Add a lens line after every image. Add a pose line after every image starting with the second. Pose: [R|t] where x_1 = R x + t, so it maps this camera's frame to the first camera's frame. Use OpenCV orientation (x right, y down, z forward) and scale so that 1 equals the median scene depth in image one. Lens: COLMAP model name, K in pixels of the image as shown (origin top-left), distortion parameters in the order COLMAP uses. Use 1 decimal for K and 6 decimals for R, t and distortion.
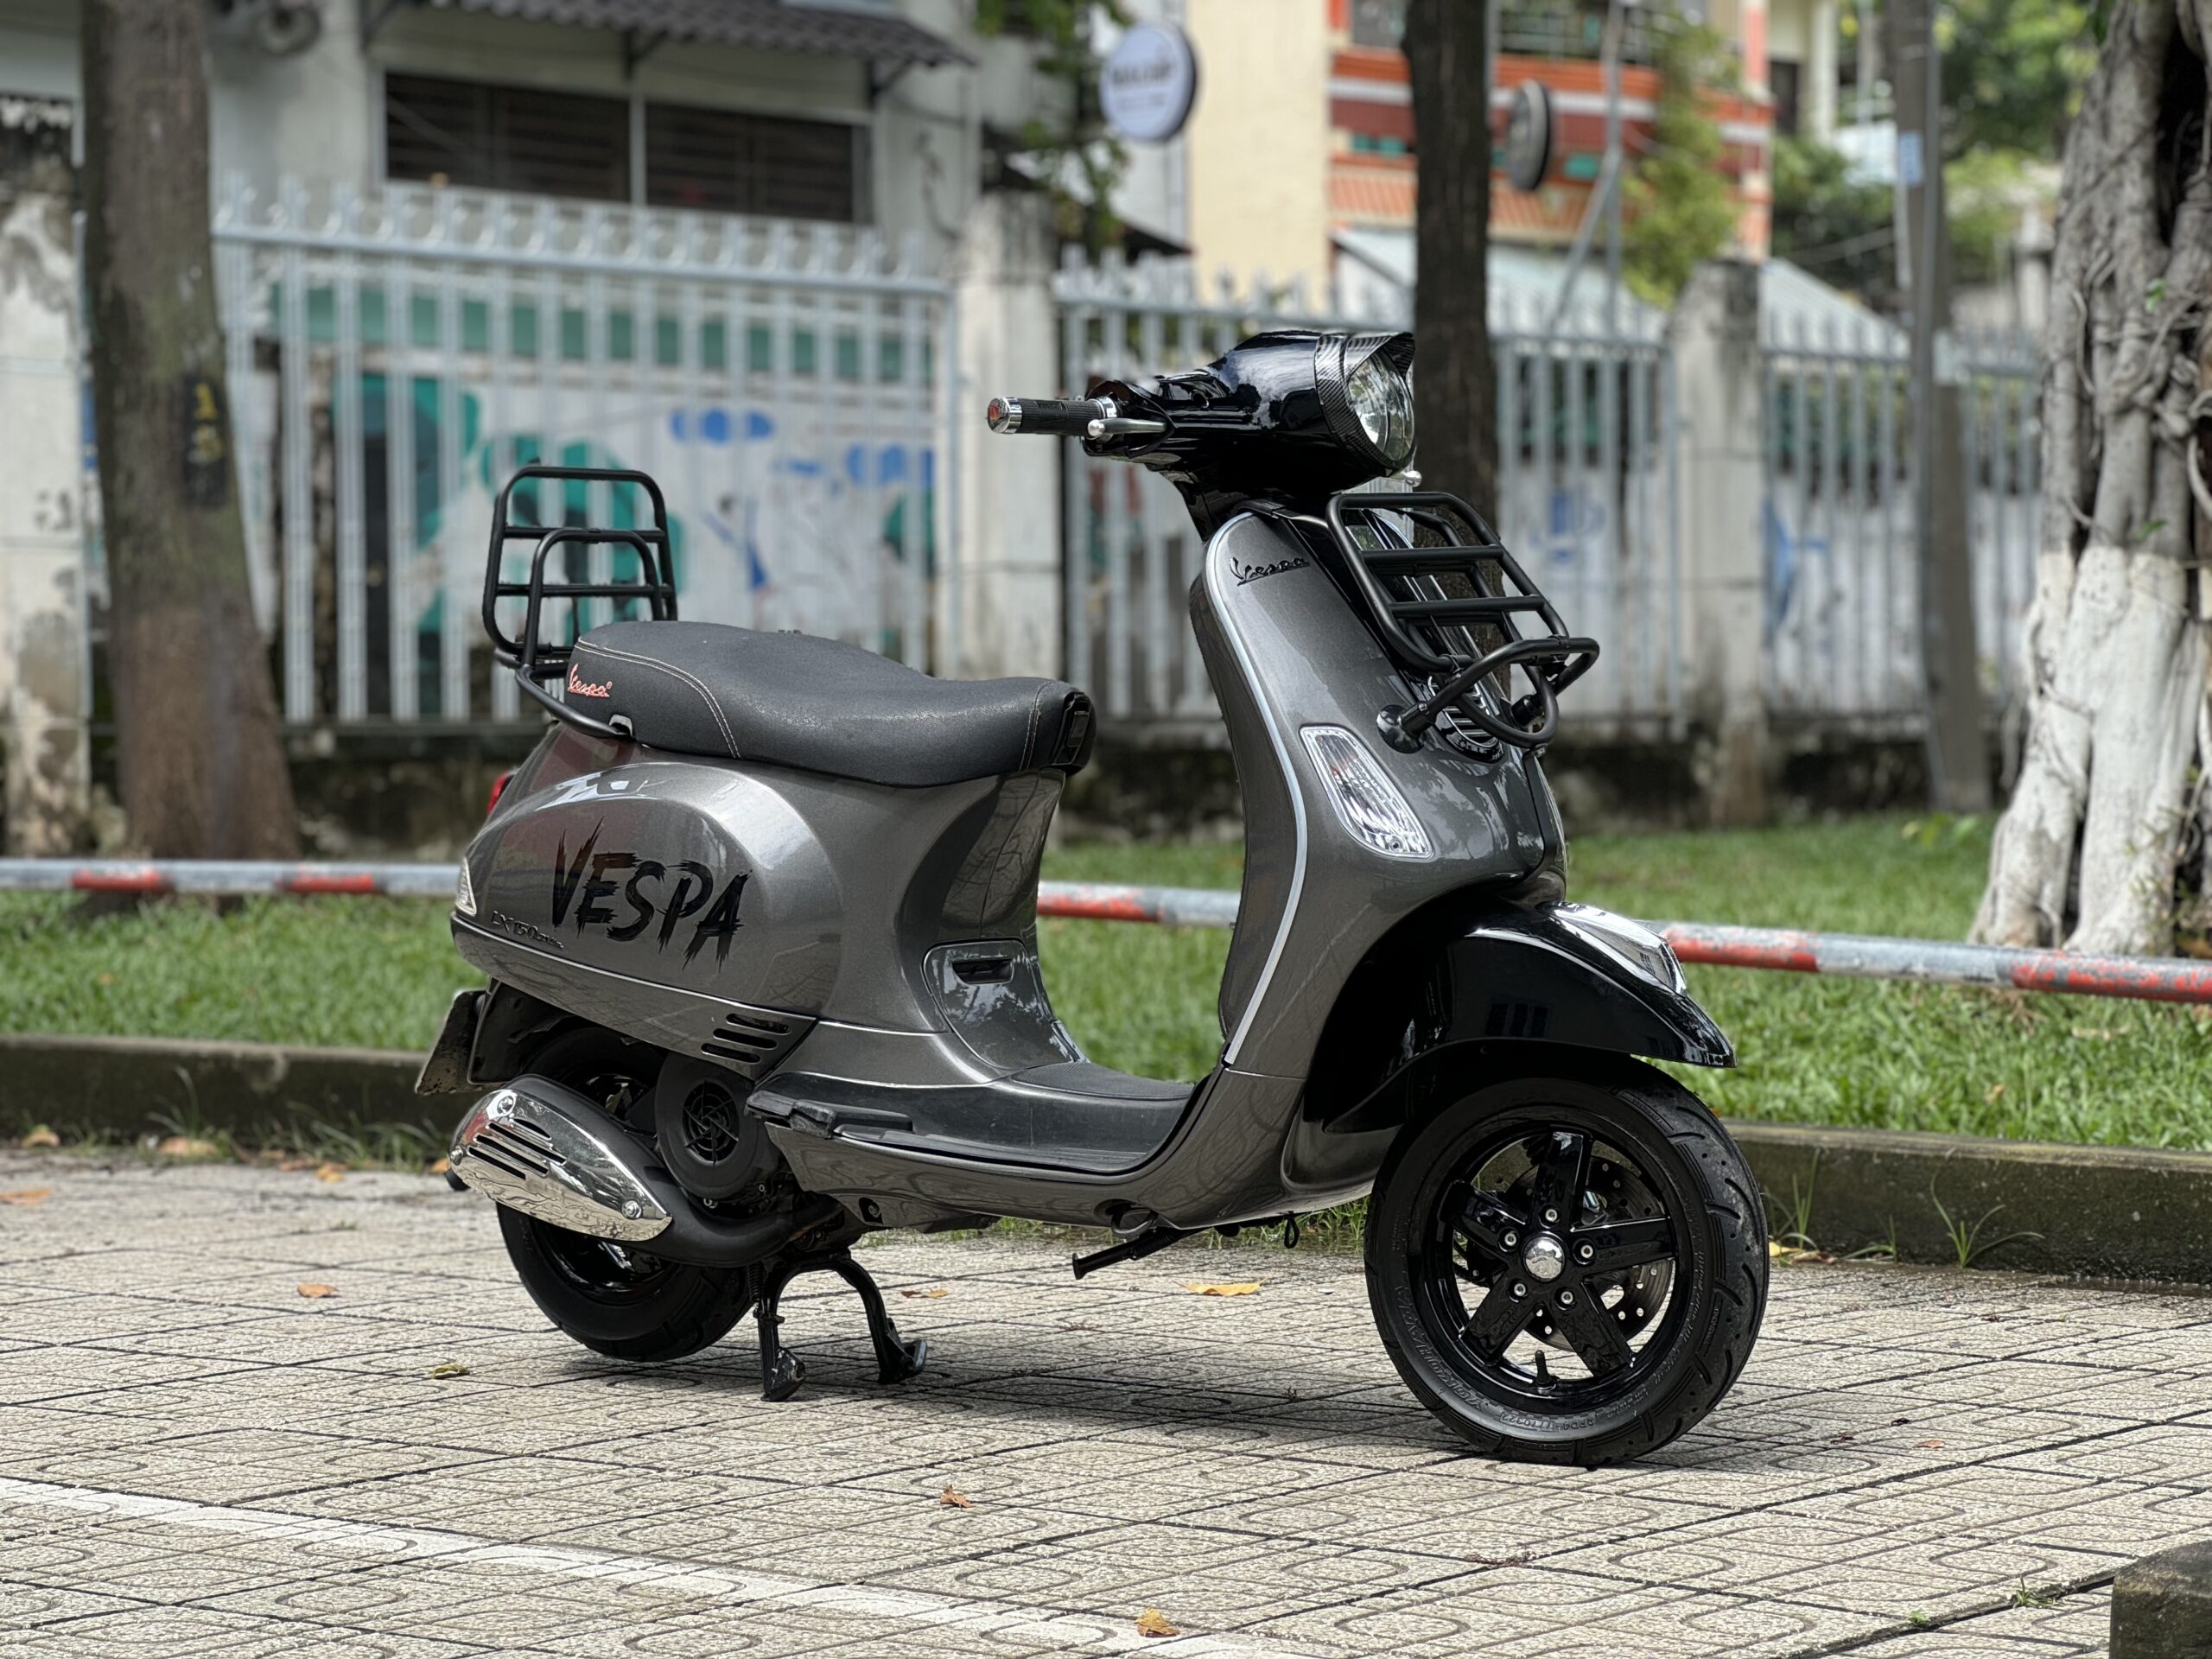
lens RADIAL K [[4942.6, 0, 1104.4], [0, 4942.6, 1040.8], [0, 0, 1]] dist [-0.042731, 0.881489]
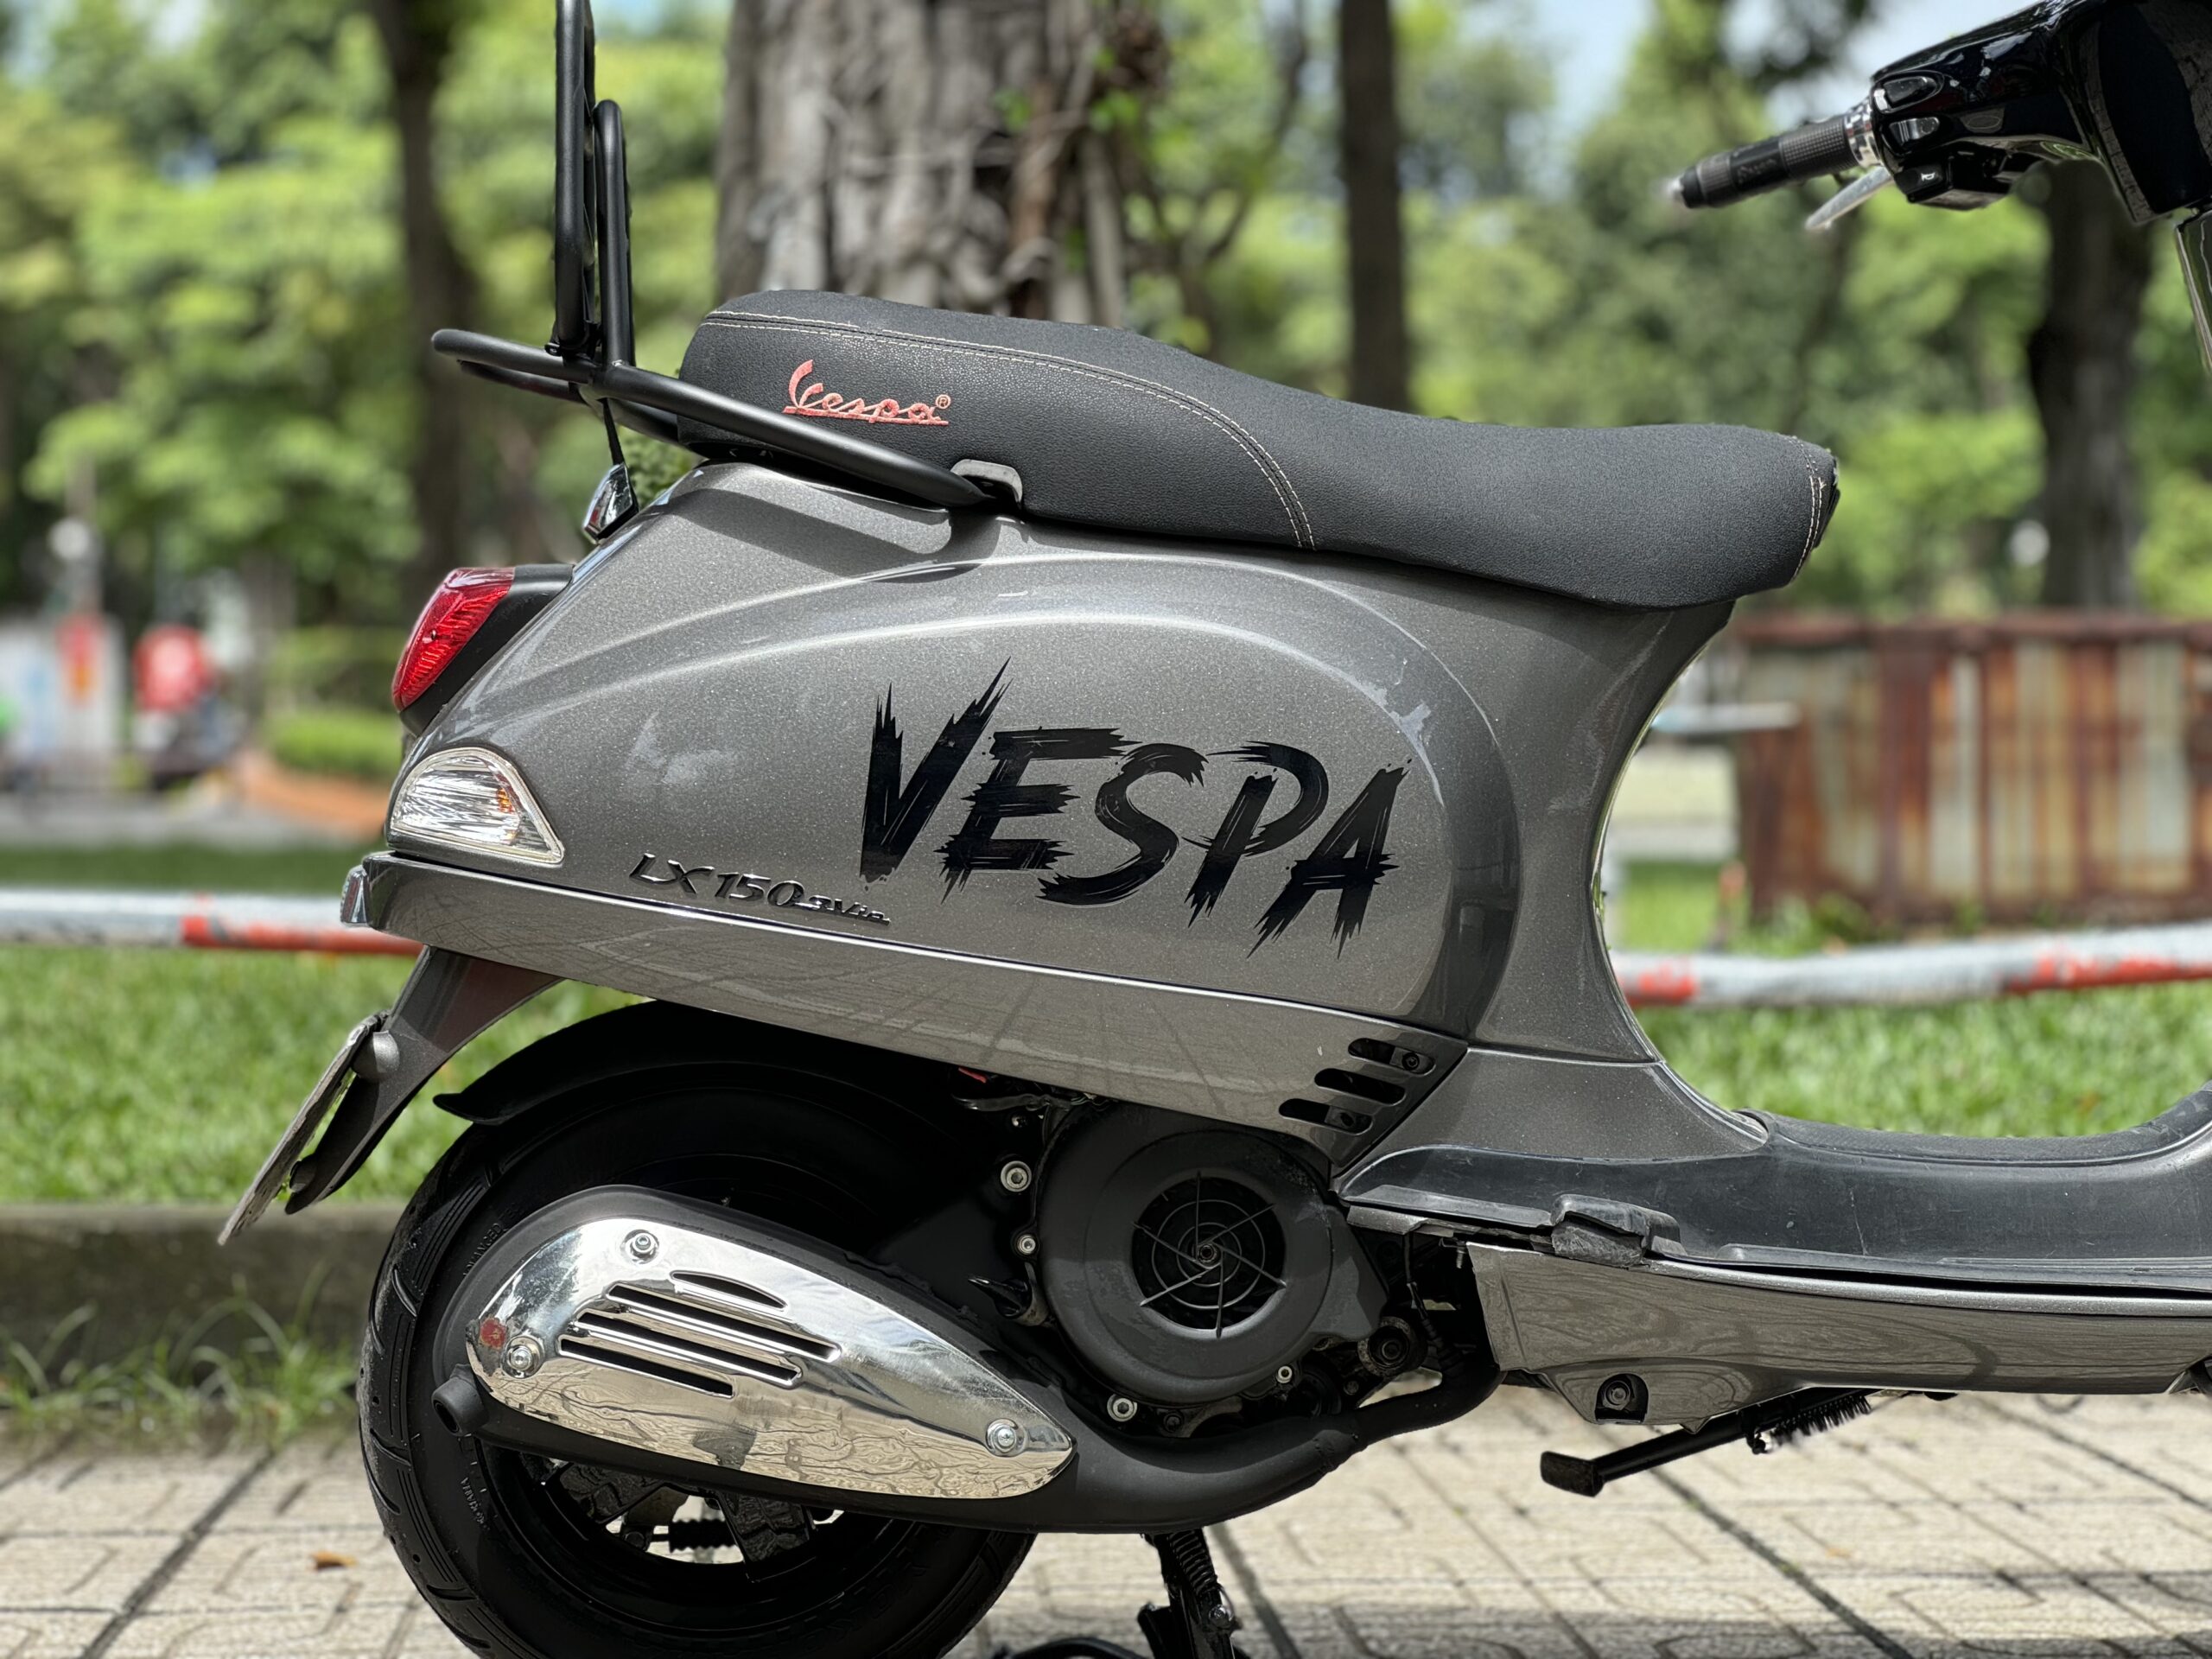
lens RADIAL K [[4942.6, 0, 1104.4], [0, 4942.6, 1040.8], [0, 0, 1]] dist [-0.042731, 0.881489]
pose [[0.739722, -0.024523, 0.672466, -0.431891], [0.036746, 0.999317, -0.003979, -0.004102], [-0.671909, 0.027654, 0.740118, 0.621495]]
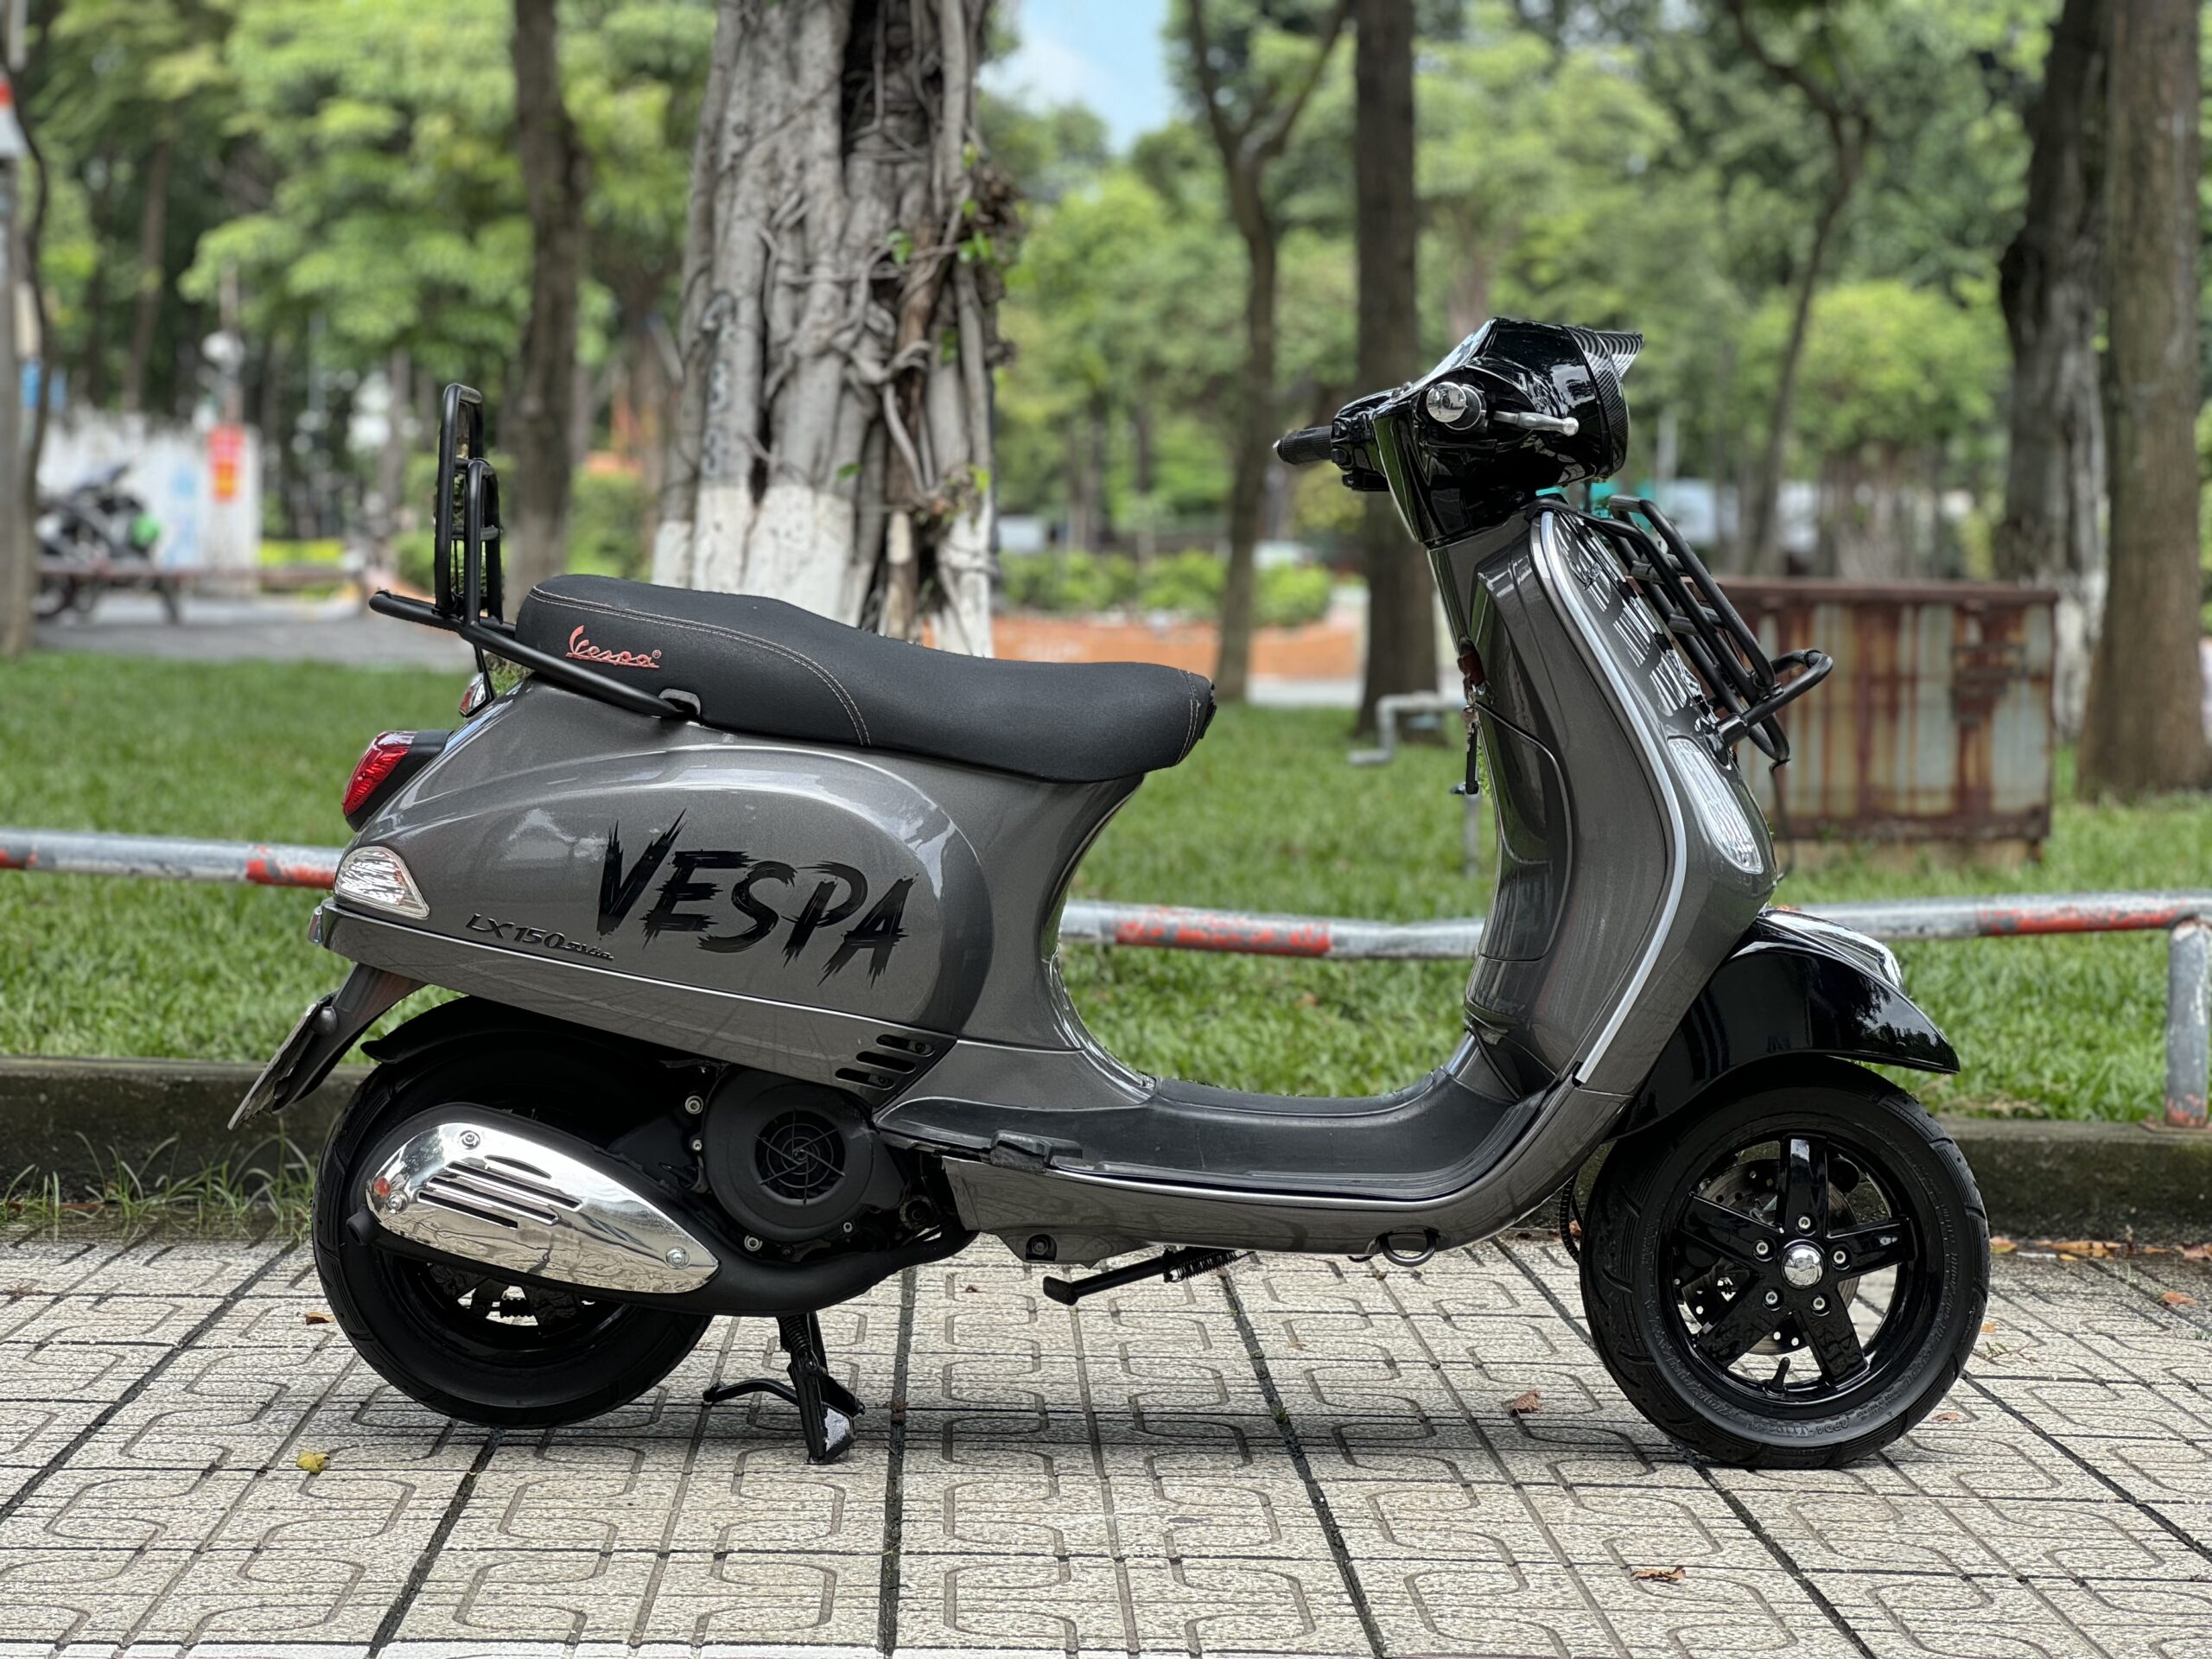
lens RADIAL K [[4984.5, 0, 1019.1], [0, 4984.5, 935.7], [0, 0, 1]] dist [-0.619305, 13.512365]
pose [[0.769991, -0.014850, 0.637882, -0.611244], [0.006008, 0.999854, 0.016025, -0.036579], [-0.638027, -0.008507, 0.769967, 0.290698]]
